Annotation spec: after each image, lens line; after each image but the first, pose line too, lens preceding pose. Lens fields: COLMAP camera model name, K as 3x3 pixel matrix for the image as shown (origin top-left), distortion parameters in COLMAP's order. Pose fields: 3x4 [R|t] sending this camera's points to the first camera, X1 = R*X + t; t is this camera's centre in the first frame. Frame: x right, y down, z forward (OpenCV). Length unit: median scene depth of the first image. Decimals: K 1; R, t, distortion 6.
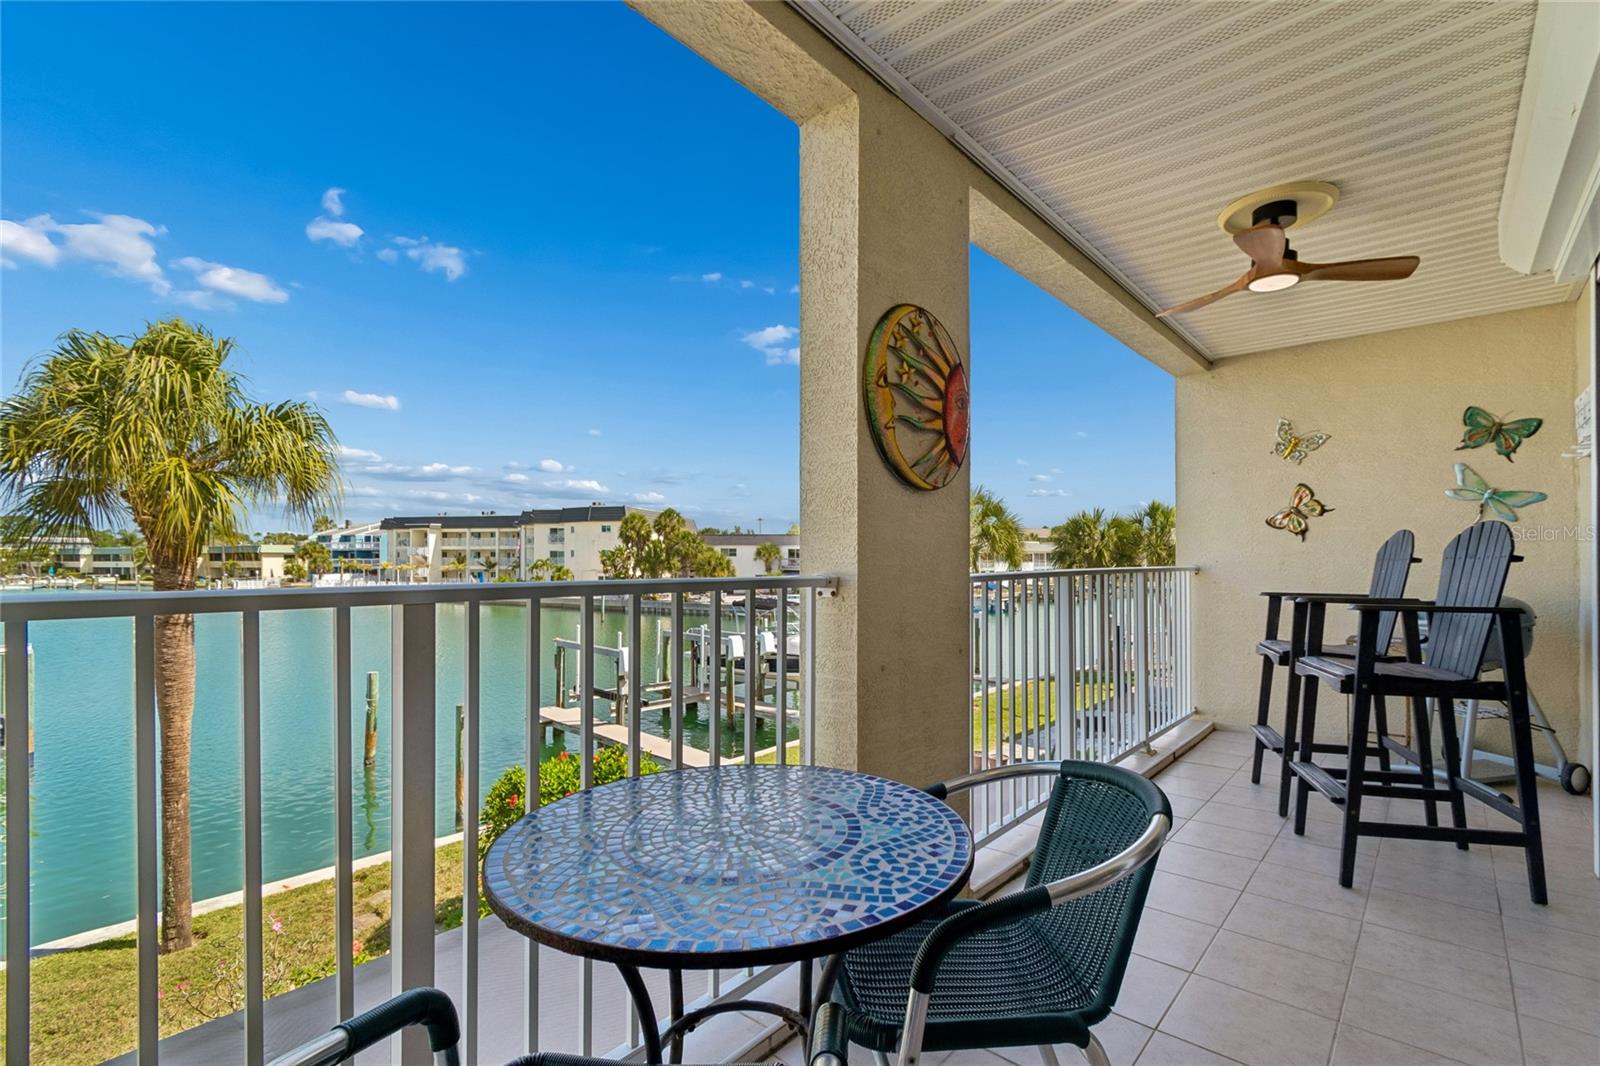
lens RADIAL K [[721.3, 0, 825.0], [0, 721.3, 554.4], [0, 0, 1]] dist [-0.000660, -0.001547]
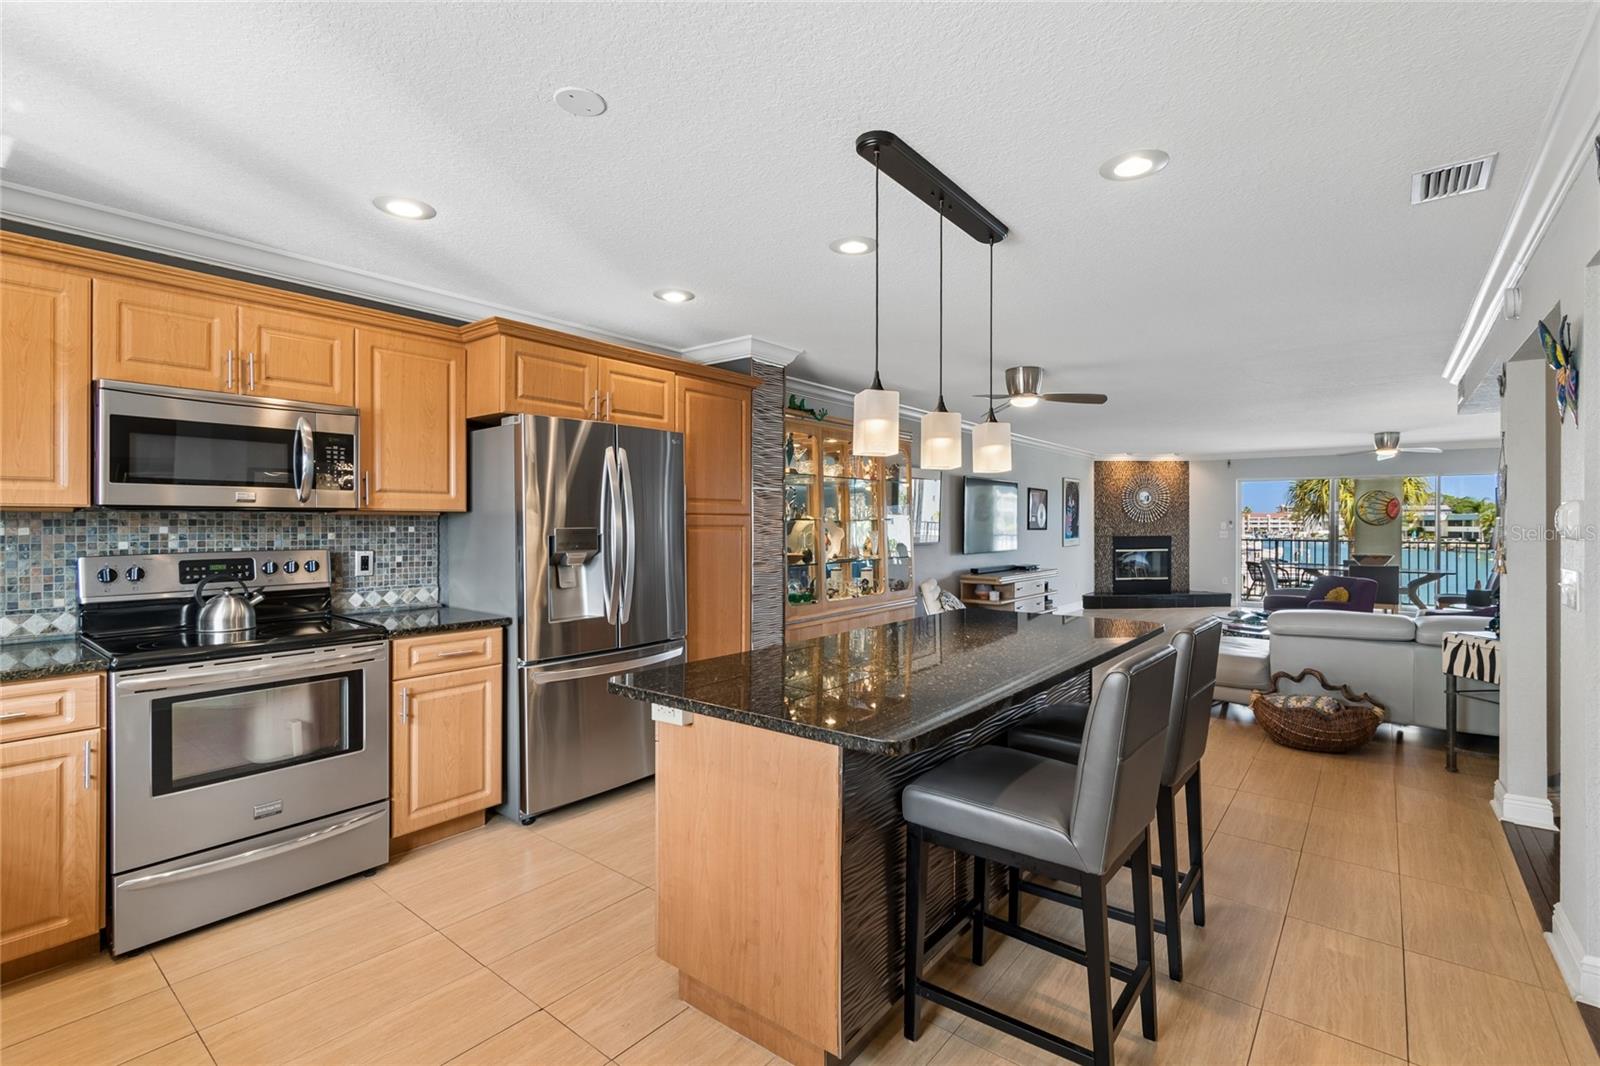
lens RADIAL K [[724.5, 0, 806.4], [0, 724.5, 521.7], [0, 0, 1]] dist [0.001102, 0.000133]
pose [[0.039928, -0.003178, -0.999198, 0.149248], [0.007369, 0.999969, -0.002886, -0.003671], [0.999175, -0.007247, 0.039950, -0.096210]]
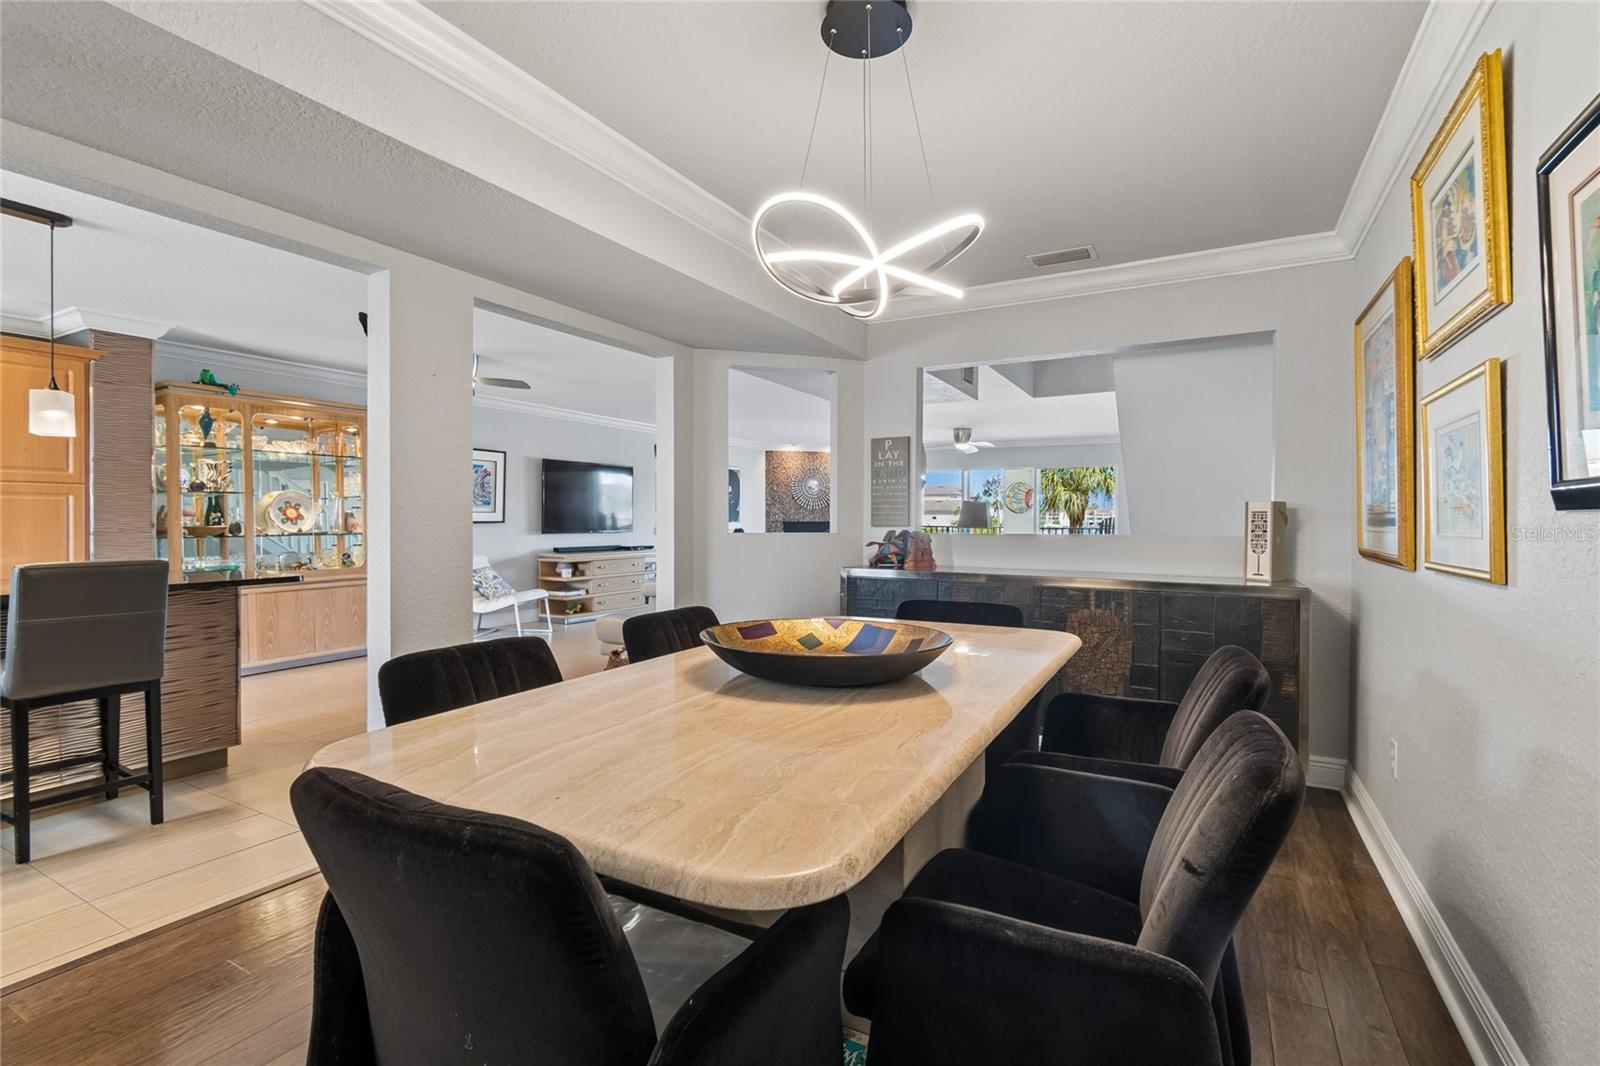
lens RADIAL K [[726.2, 0, 807.3], [0, 726.2, 531.6], [0, 0, 1]] dist [0.000255, -0.000433]
pose [[0.203662, 0.018394, -0.978868, 0.160416], [0.003001, 0.999807, 0.019412, -0.001567], [0.979037, -0.006891, 0.203568, -0.055128]]
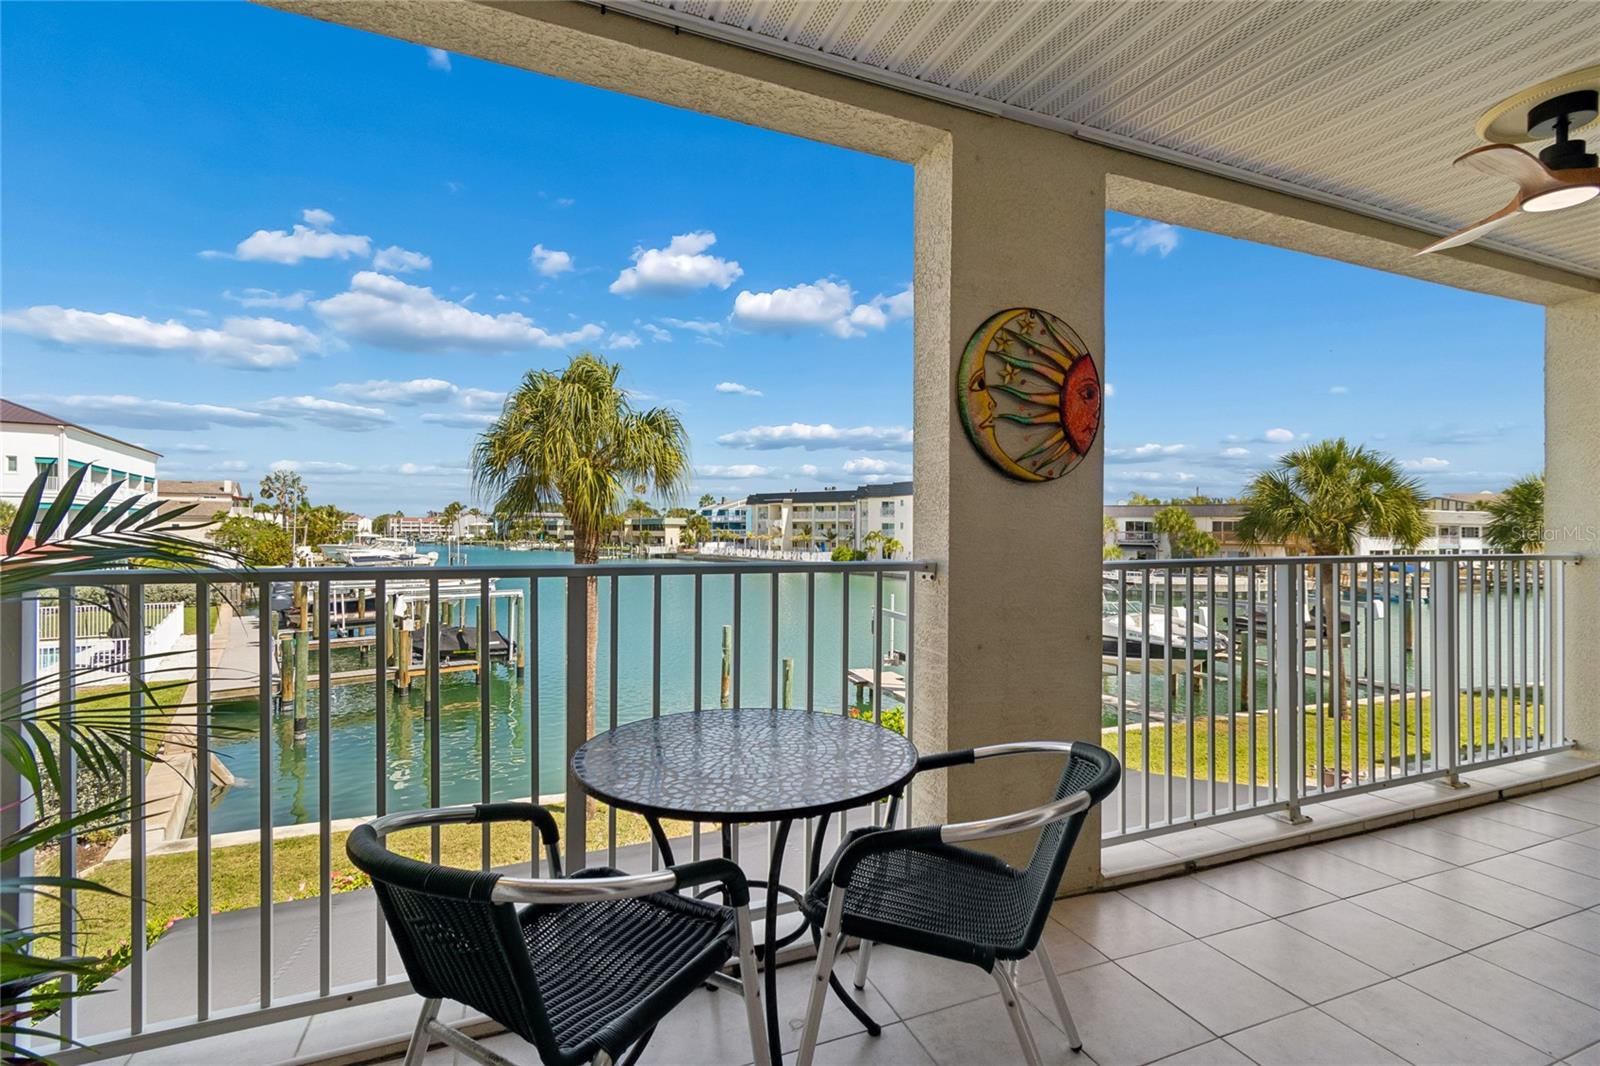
lens RADIAL K [[726.2, 0, 807.3], [0, 726.2, 531.6], [0, 0, 1]] dist [0.000255, -0.000433]
pose [[0.890245, 0.006407, -0.455437, 0.009216], [-0.003199, 0.999964, 0.007814, -0.000664], [0.455471, -0.005500, 0.890234, -0.002741]]
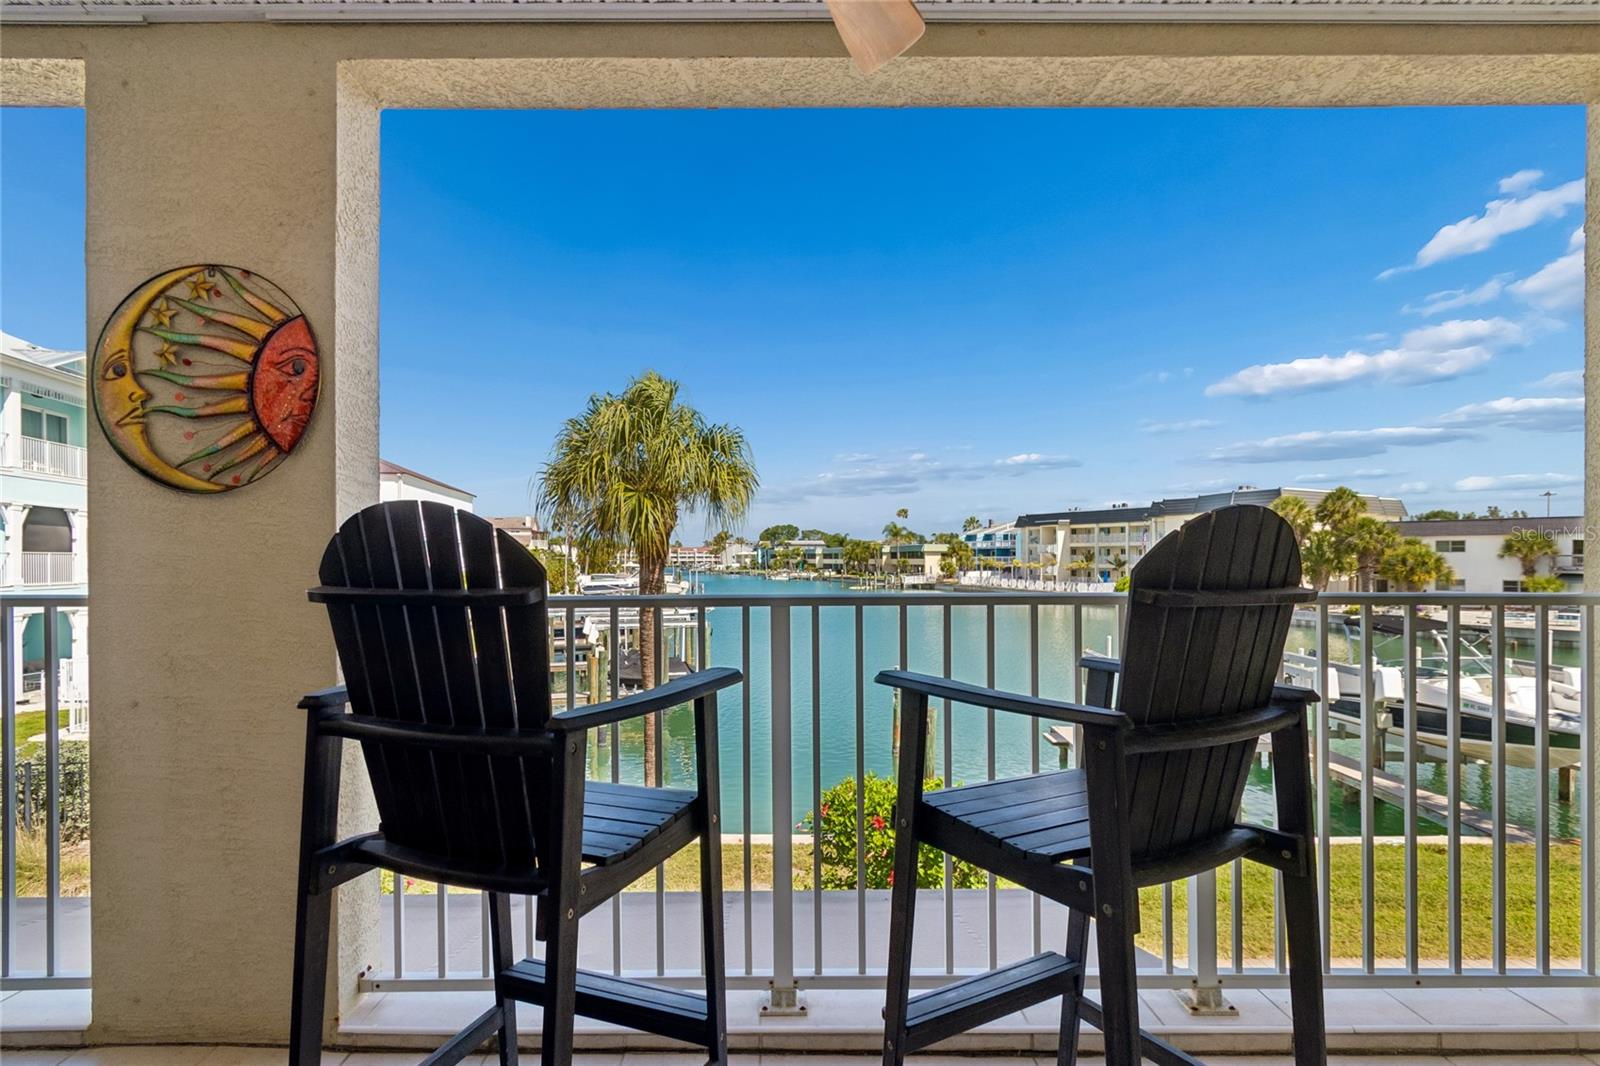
lens RADIAL K [[802.6, 0, 775.9], [0, 802.6, 560.0], [0, 0, 1]] dist [-0.001217, -0.001333]
pose [[0.645883, 0.001296, -0.763436, 0.034539], [0.007182, 0.999944, 0.007774, -0.000453], [0.763403, -0.010504, 0.645837, 0.025551]]
